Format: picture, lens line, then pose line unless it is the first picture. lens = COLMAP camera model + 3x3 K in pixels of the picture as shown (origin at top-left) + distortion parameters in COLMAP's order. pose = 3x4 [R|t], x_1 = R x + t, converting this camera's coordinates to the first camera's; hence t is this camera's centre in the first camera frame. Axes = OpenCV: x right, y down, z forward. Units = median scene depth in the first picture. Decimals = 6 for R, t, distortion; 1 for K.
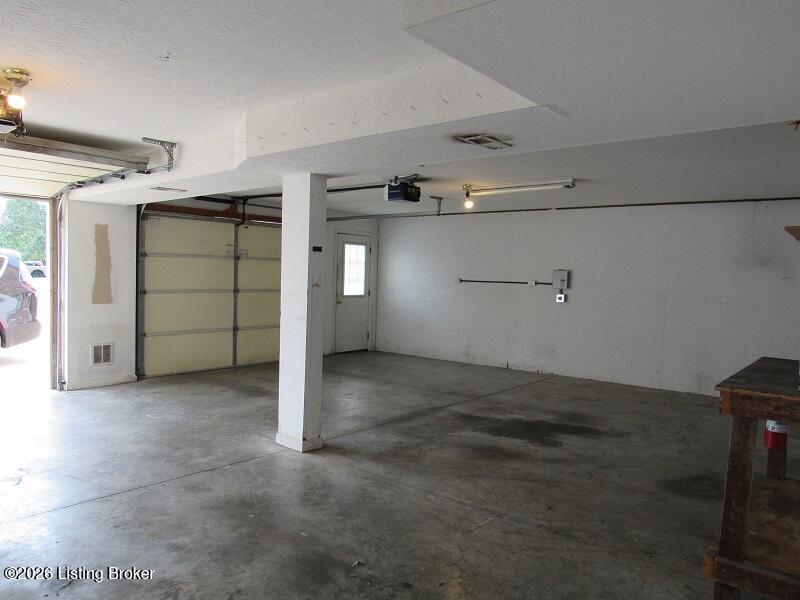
lens RADIAL K [[575.1, 0, 400.0], [0, 575.1, 300.0], [0, 0, 1]] dist [-0.027774, 0.000759]
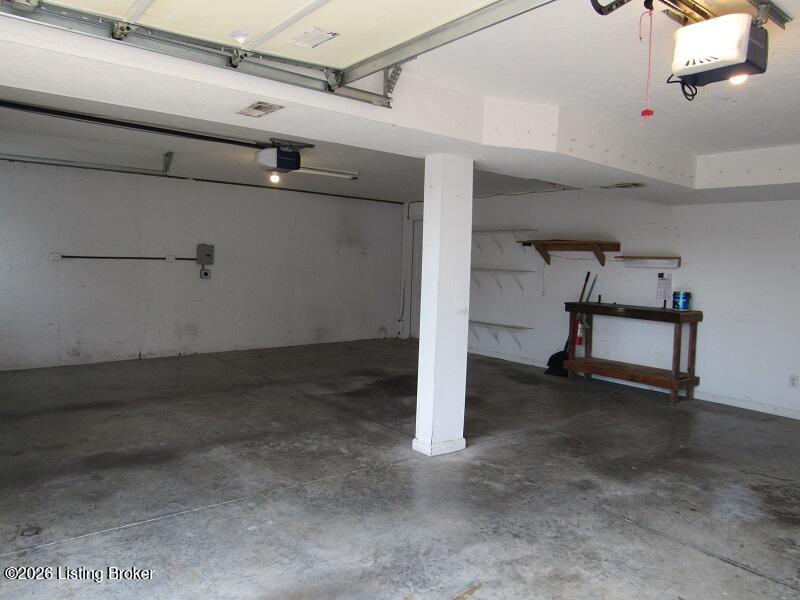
lens RADIAL K [[574.1, 0, 400.0], [0, 574.1, 300.0], [0, 0, 1]] dist [-0.029146, -0.001405]
pose [[0.207077, -0.091029, 0.974080, -1.027385], [0.018470, 0.995848, 0.089137, -0.068292], [-0.978150, -0.000467, 0.207899, 0.831360]]
